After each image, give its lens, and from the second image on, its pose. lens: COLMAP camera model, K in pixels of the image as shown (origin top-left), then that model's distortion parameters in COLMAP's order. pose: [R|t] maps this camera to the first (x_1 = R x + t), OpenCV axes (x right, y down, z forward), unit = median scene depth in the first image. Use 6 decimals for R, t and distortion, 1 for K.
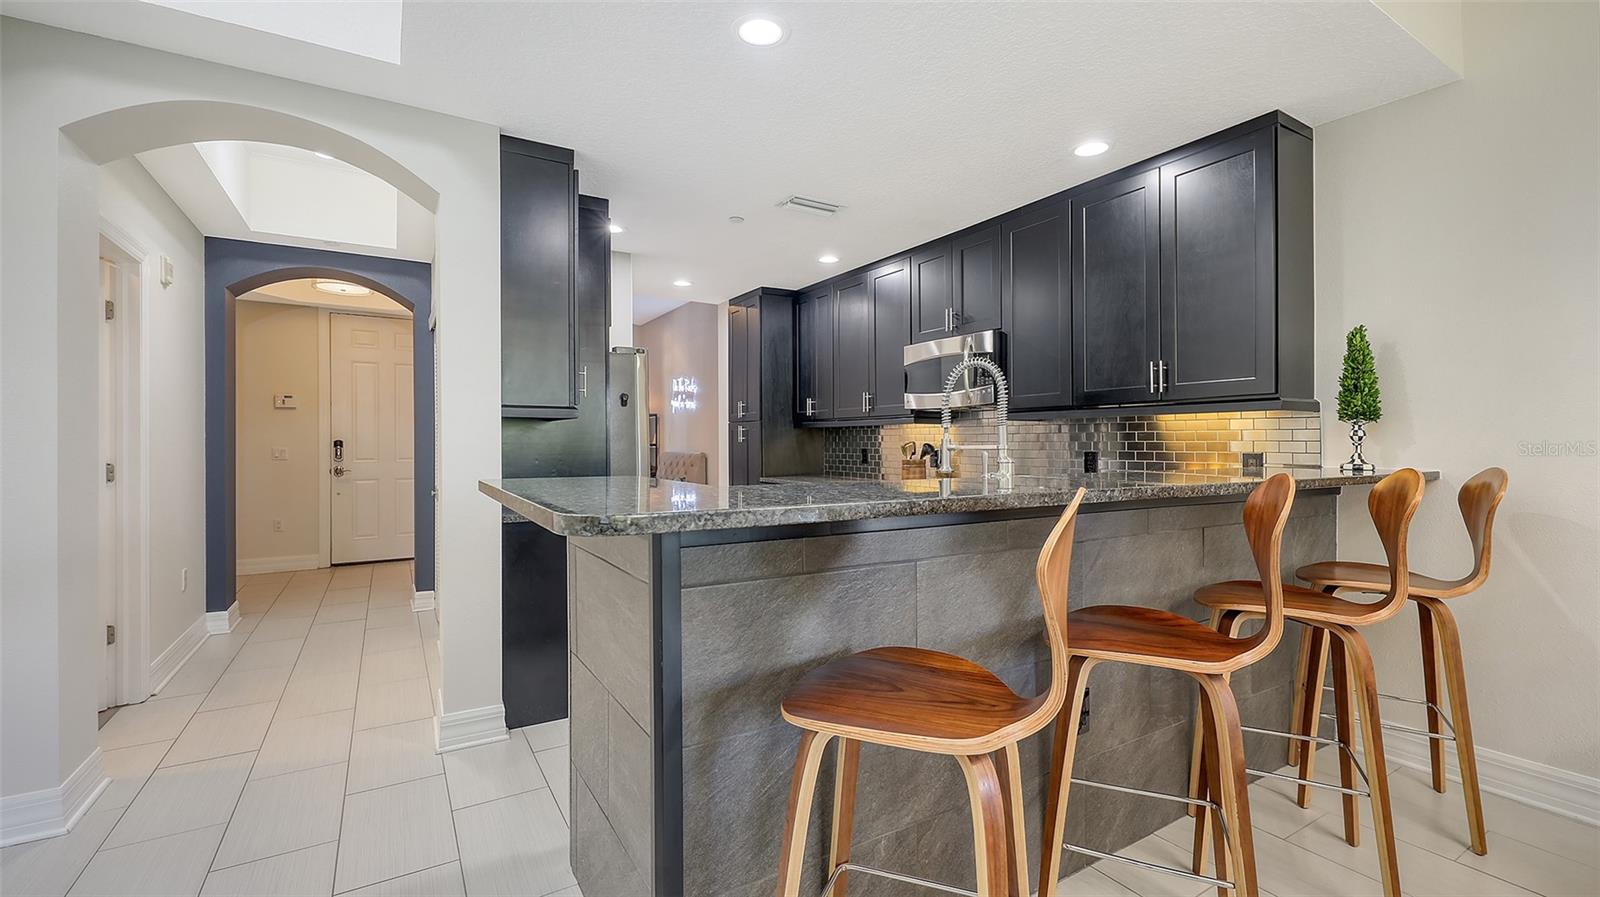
lens RADIAL K [[673.3, 0, 799.4], [0, 673.3, 441.5], [0, 0, 1]] dist [0.002651, 0.000352]
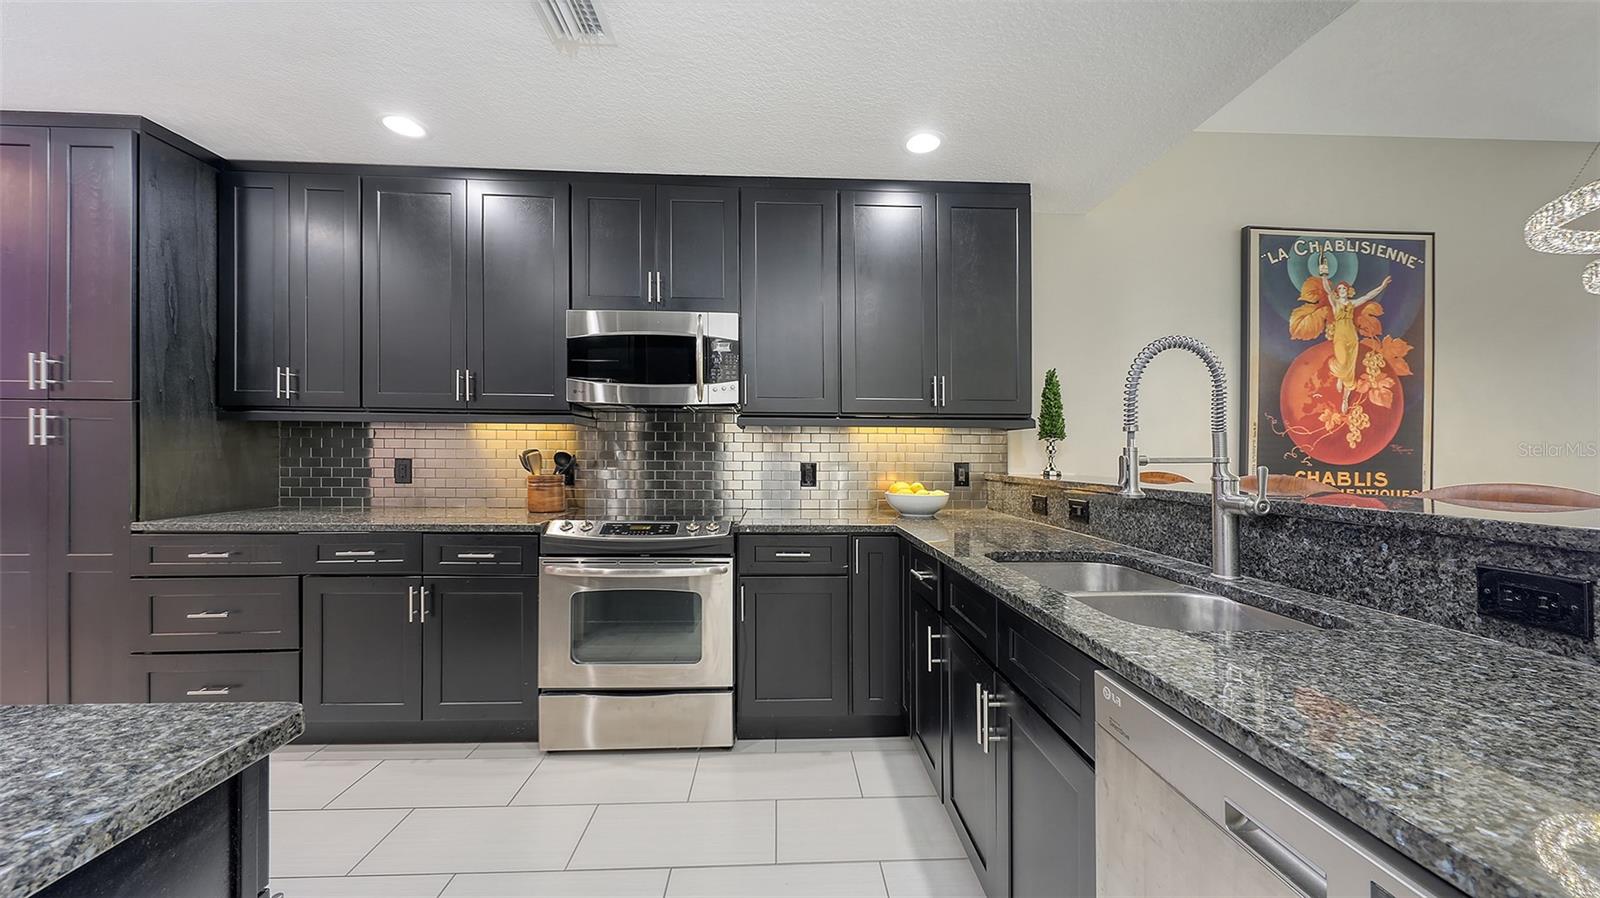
lens RADIAL K [[621.1, 0, 816.6], [0, 621.1, 444.8], [0, 0, 1]] dist [0.011778, -0.000004]
pose [[0.472070, 0.015067, 0.881432, -0.215761], [-0.009938, 0.999881, -0.011770, 0.000190], [-0.881505, -0.003203, 0.472164, 0.365602]]
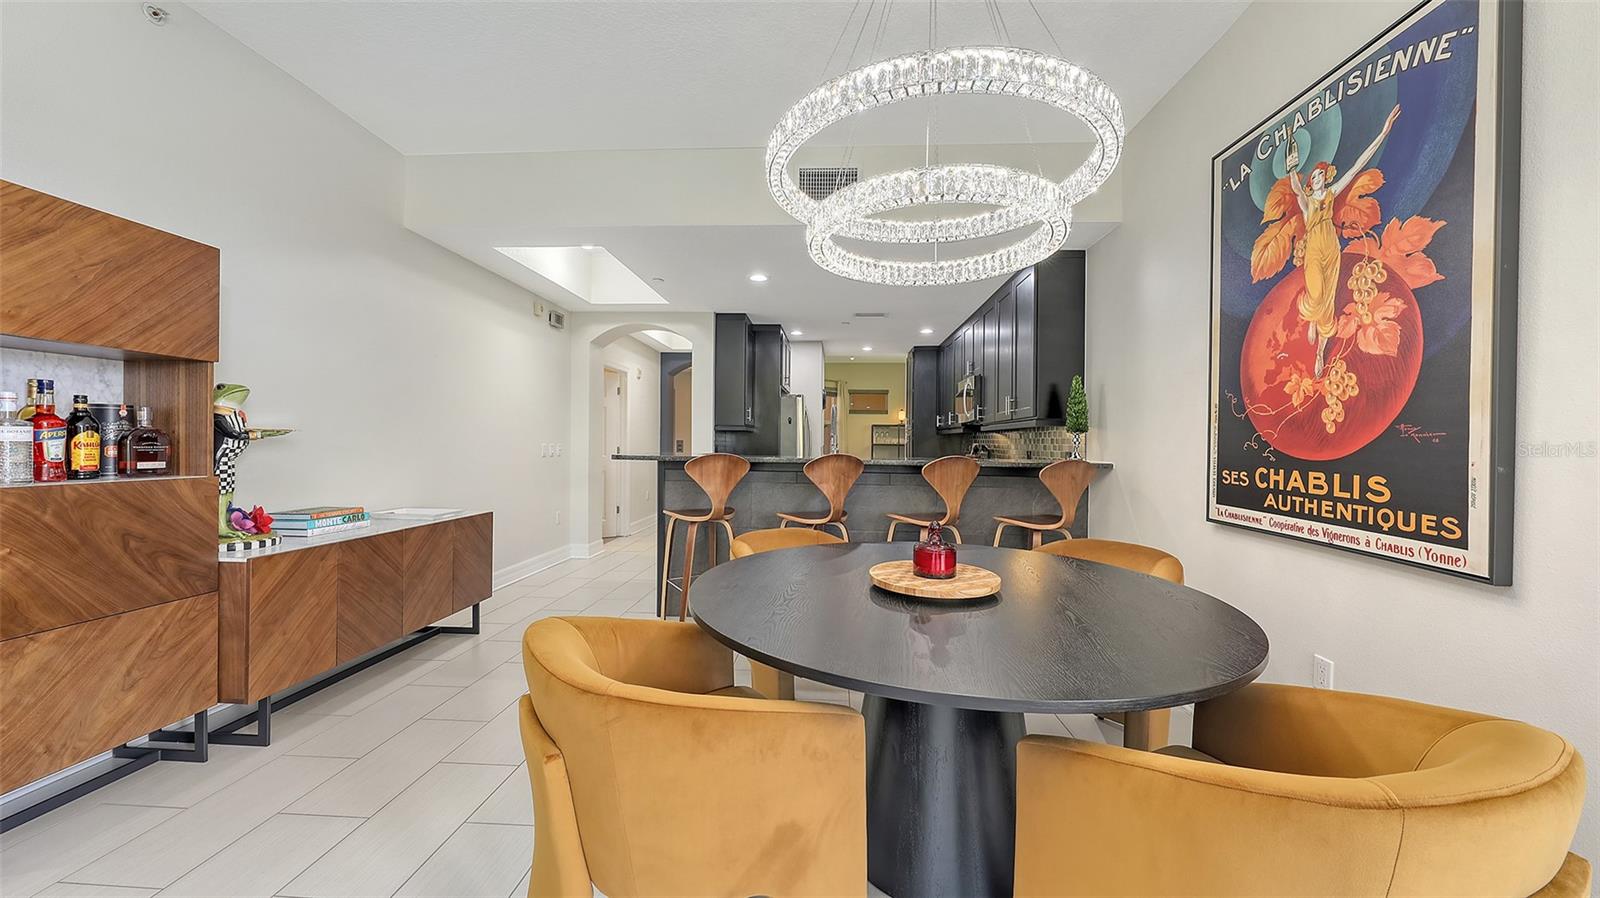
lens RADIAL K [[557.0, 0, 803.1], [0, 557.0, 445.8], [0, 0, 1]] dist [-0.000758, -0.000083]
pose [[0.820235, 0.015608, -0.571813, 0.473686], [-0.013956, 0.999876, 0.007272, 0.000355], [0.571856, 0.002016, 0.820352, -0.224496]]
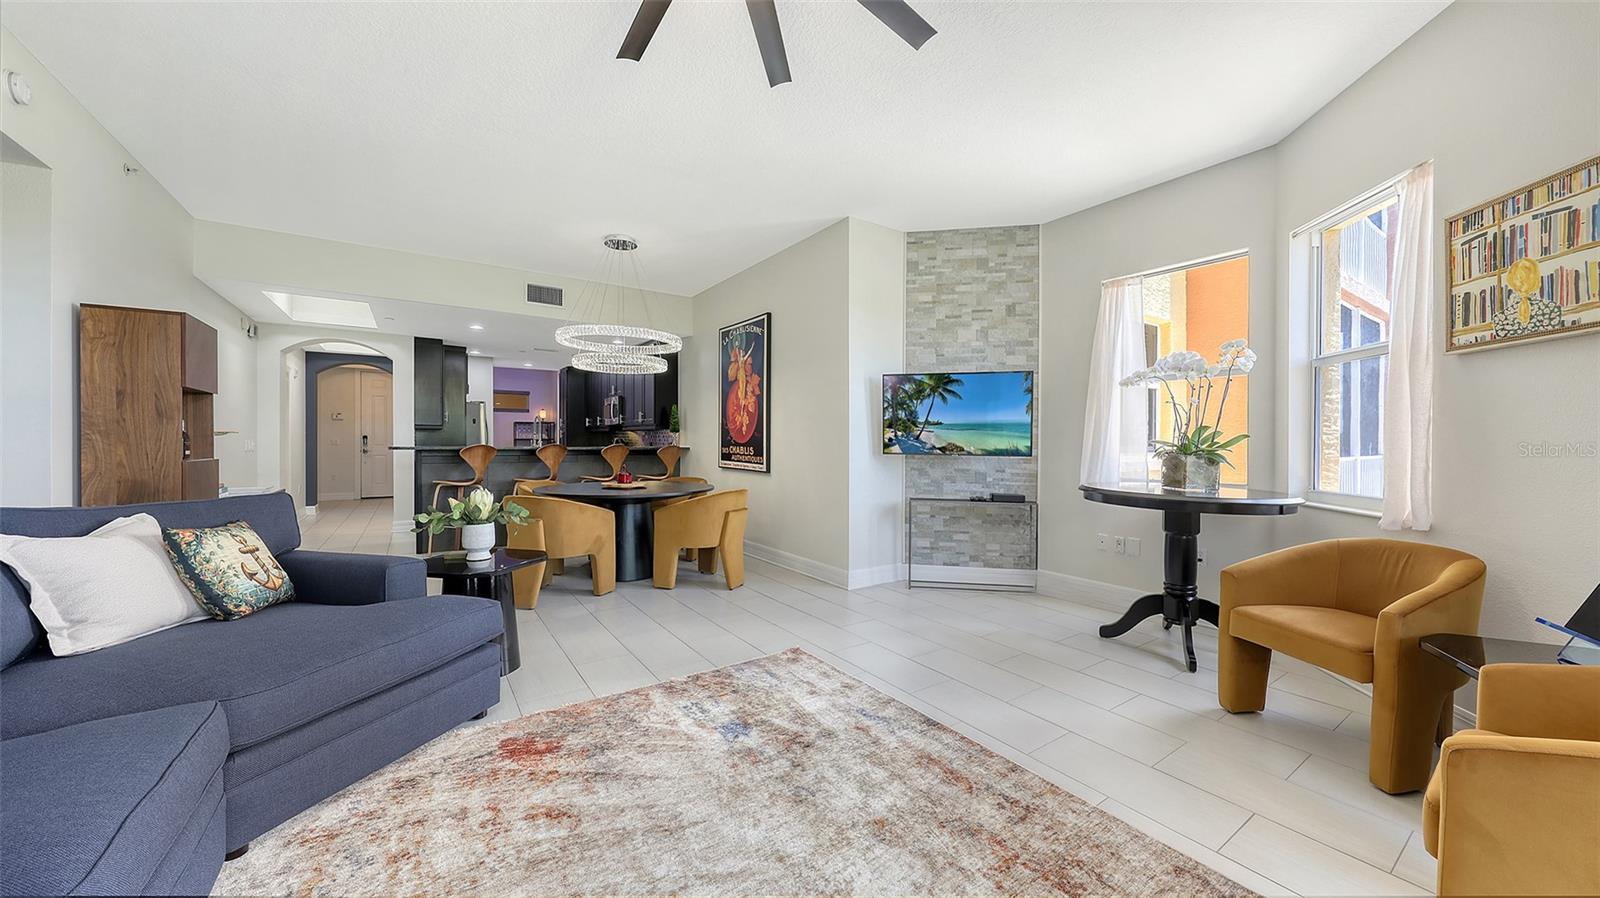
lens RADIAL K [[557.0, 0, 803.1], [0, 557.0, 445.8], [0, 0, 1]] dist [-0.000758, -0.000083]
pose [[0.998553, 0.008098, 0.053171, 0.590572], [-0.008651, 0.999911, 0.010178, 0.000957], [-0.053084, -0.010624, 0.998534, -0.806679]]
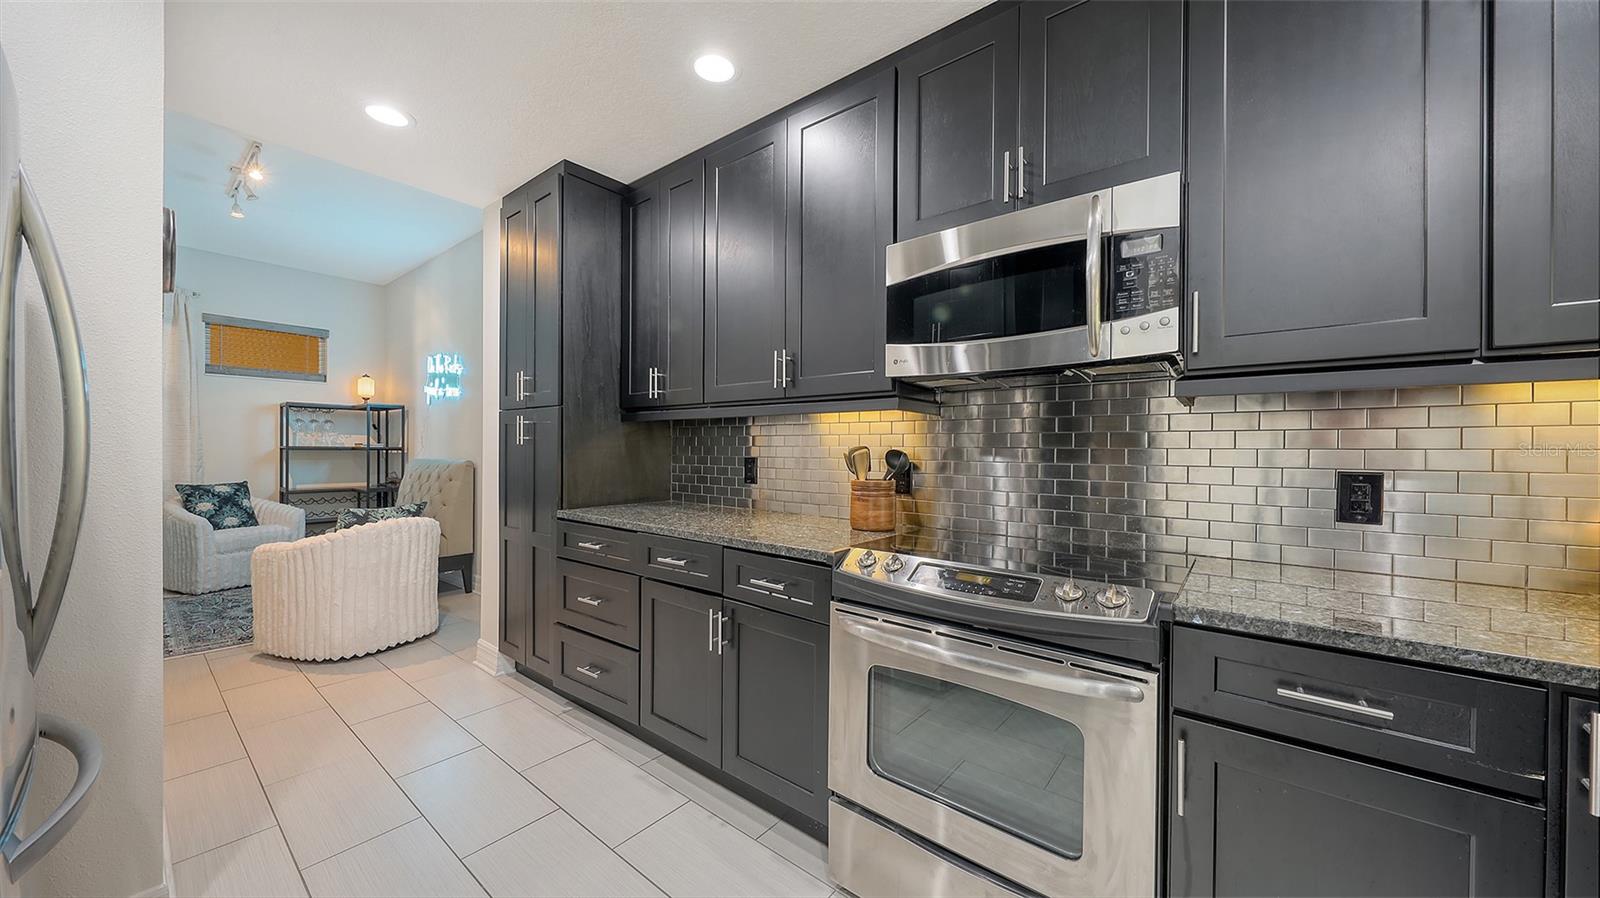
lens RADIAL K [[563.7, 0, 795.8], [0, 563.7, 460.9], [0, 0, 1]] dist [-0.014431, -0.000059]
pose [[0.943136, 0.003278, 0.332391, -0.027954], [-0.010367, 0.999755, 0.019558, 0.002860], [-0.332246, -0.021892, 0.942939, 0.493146]]
